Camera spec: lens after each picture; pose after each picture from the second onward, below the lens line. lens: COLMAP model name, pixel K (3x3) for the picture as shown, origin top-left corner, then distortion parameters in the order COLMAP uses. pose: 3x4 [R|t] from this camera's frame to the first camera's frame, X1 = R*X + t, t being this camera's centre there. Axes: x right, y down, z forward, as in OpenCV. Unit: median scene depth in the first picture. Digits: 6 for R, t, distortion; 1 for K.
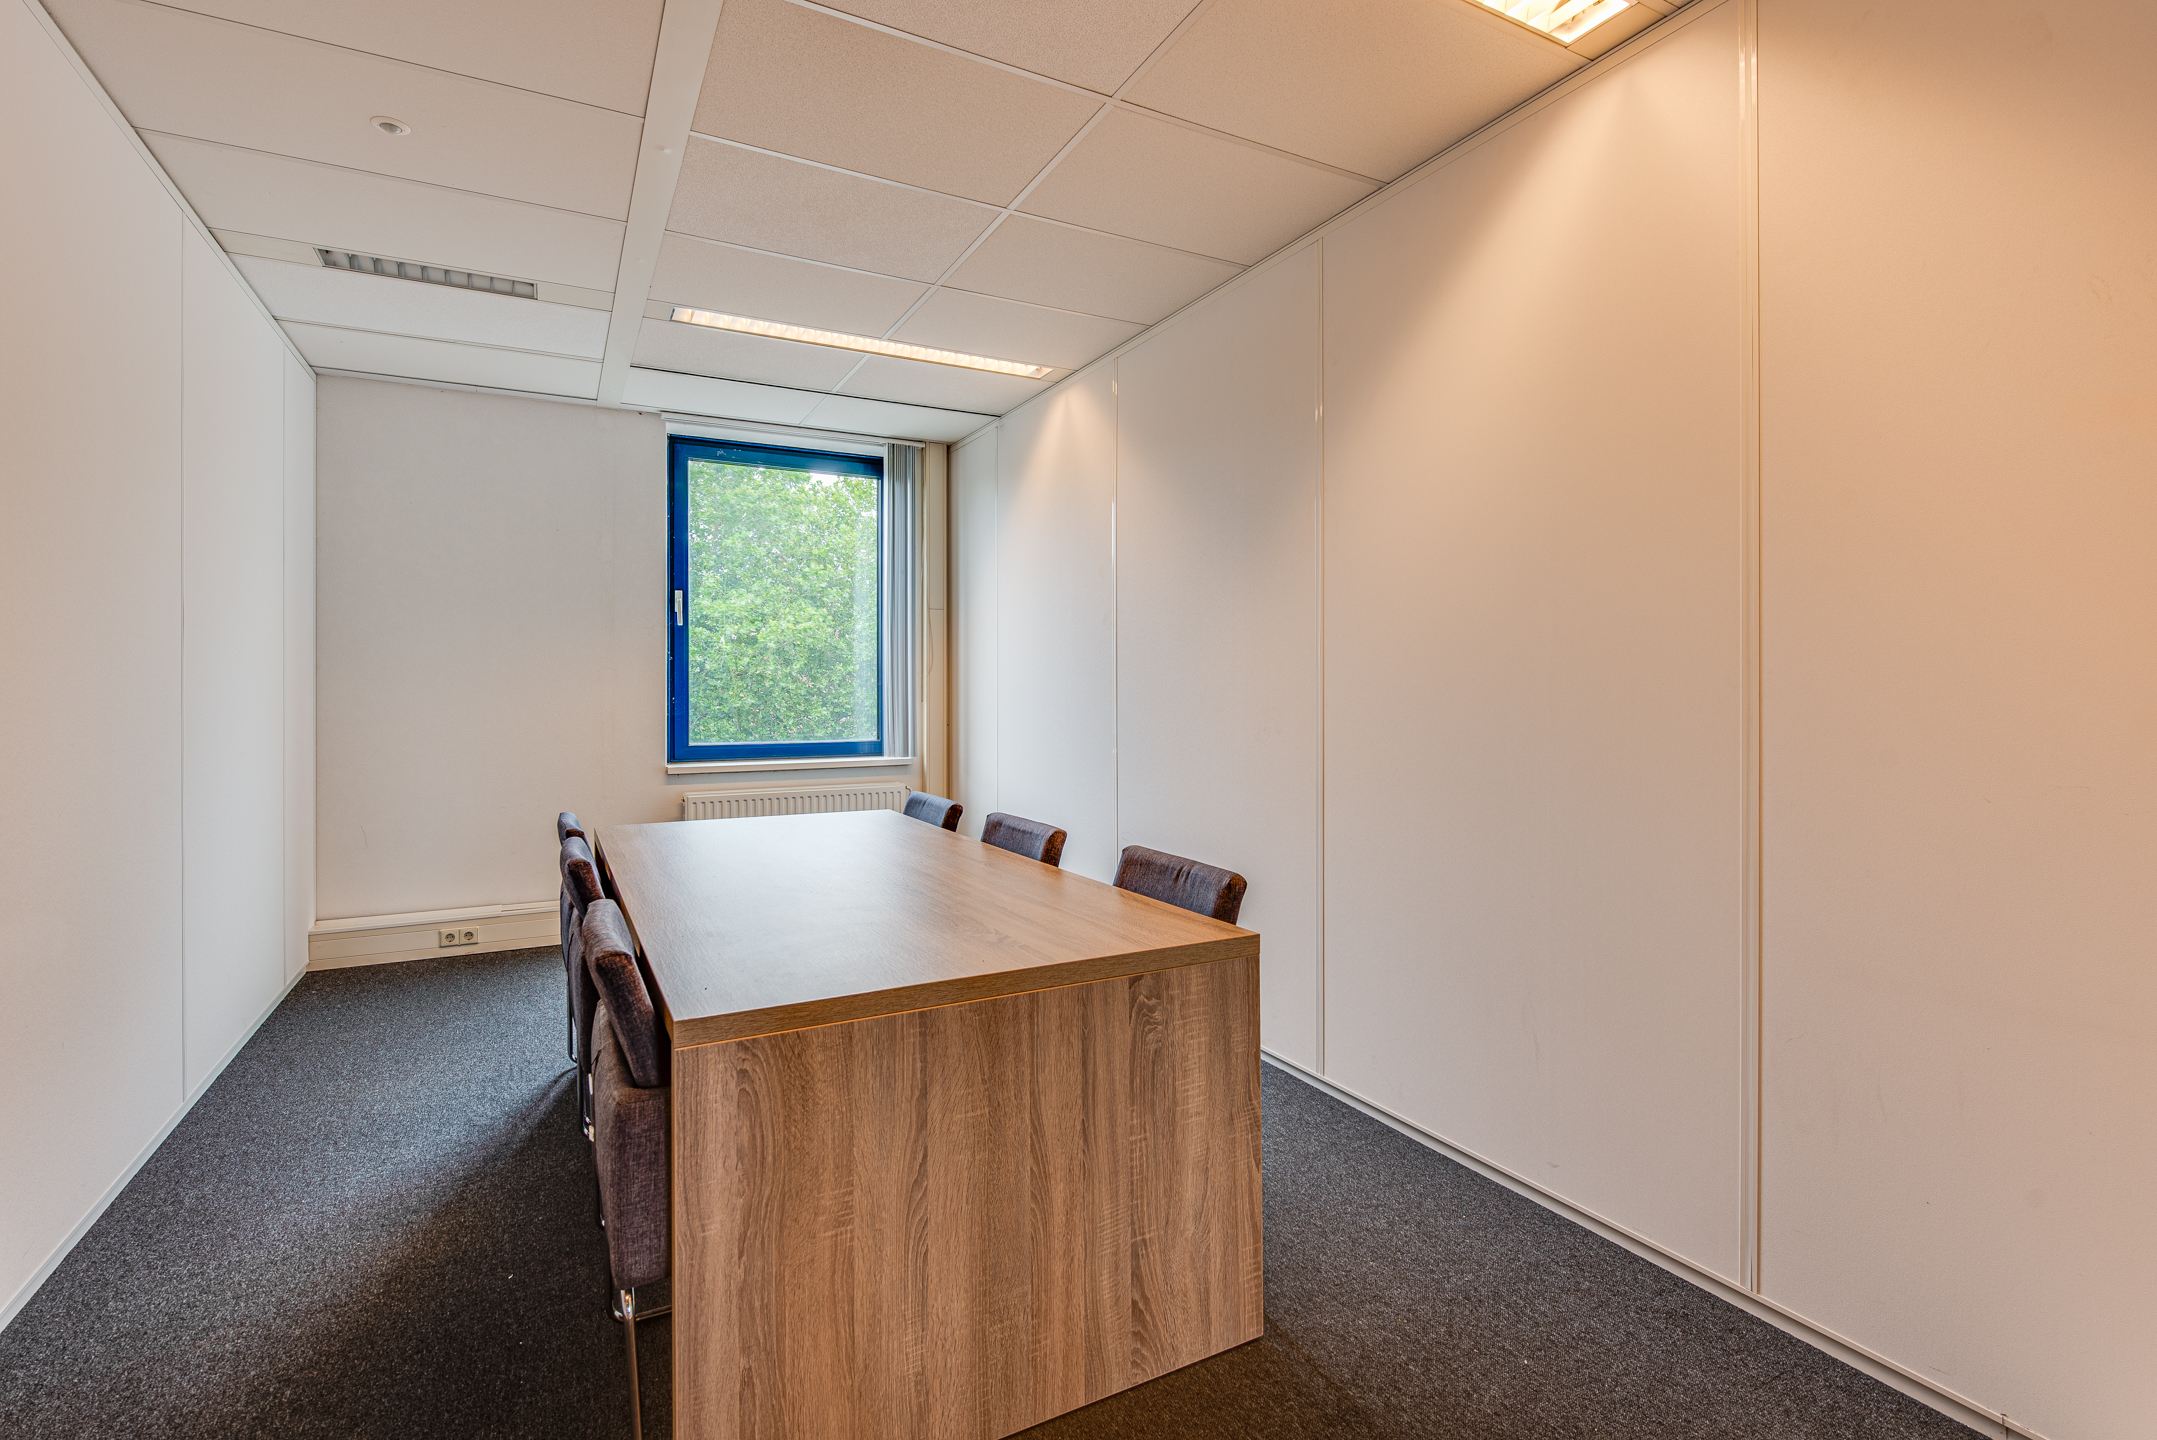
lens RADIAL K [[994.3, 0, 1071.6], [0, 994.3, 717.1], [0, 0, 1]] dist [0.000248, 0.000093]
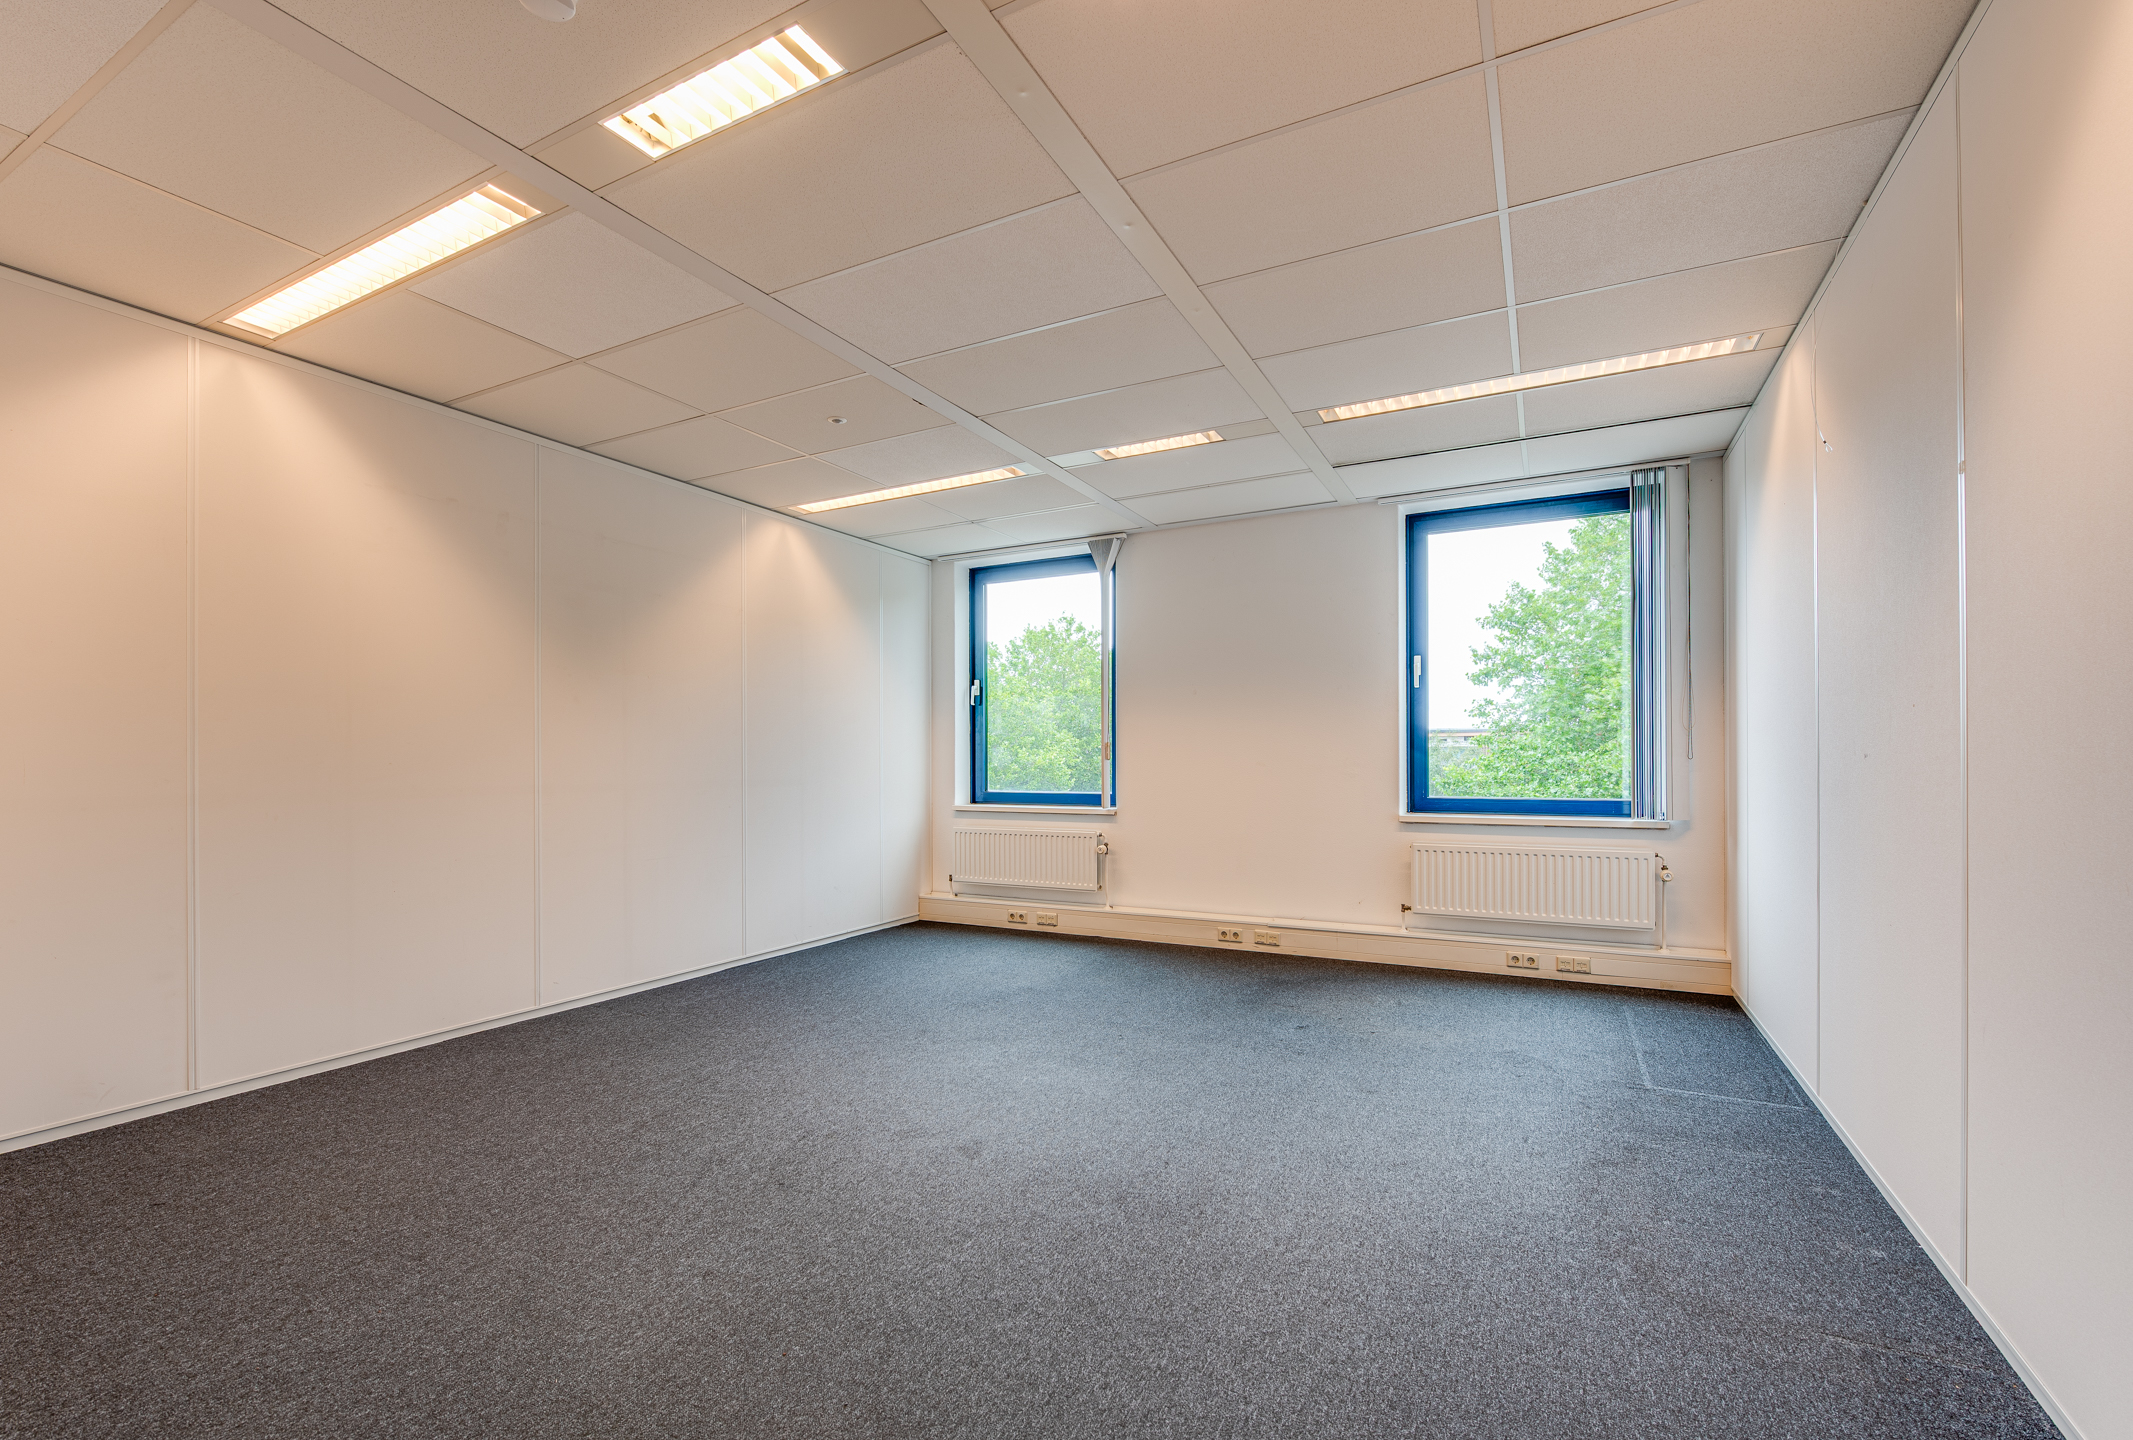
lens RADIAL K [[921.9, 0, 1074.1], [0, 921.9, 779.5], [0, 0, 1]] dist [-0.000576, -0.000055]
pose [[0.564494, 0.022988, -0.825117, 0.226561], [-0.013881, 0.999735, 0.018356, -0.004079], [0.825320, 0.001091, 0.564664, 0.116356]]
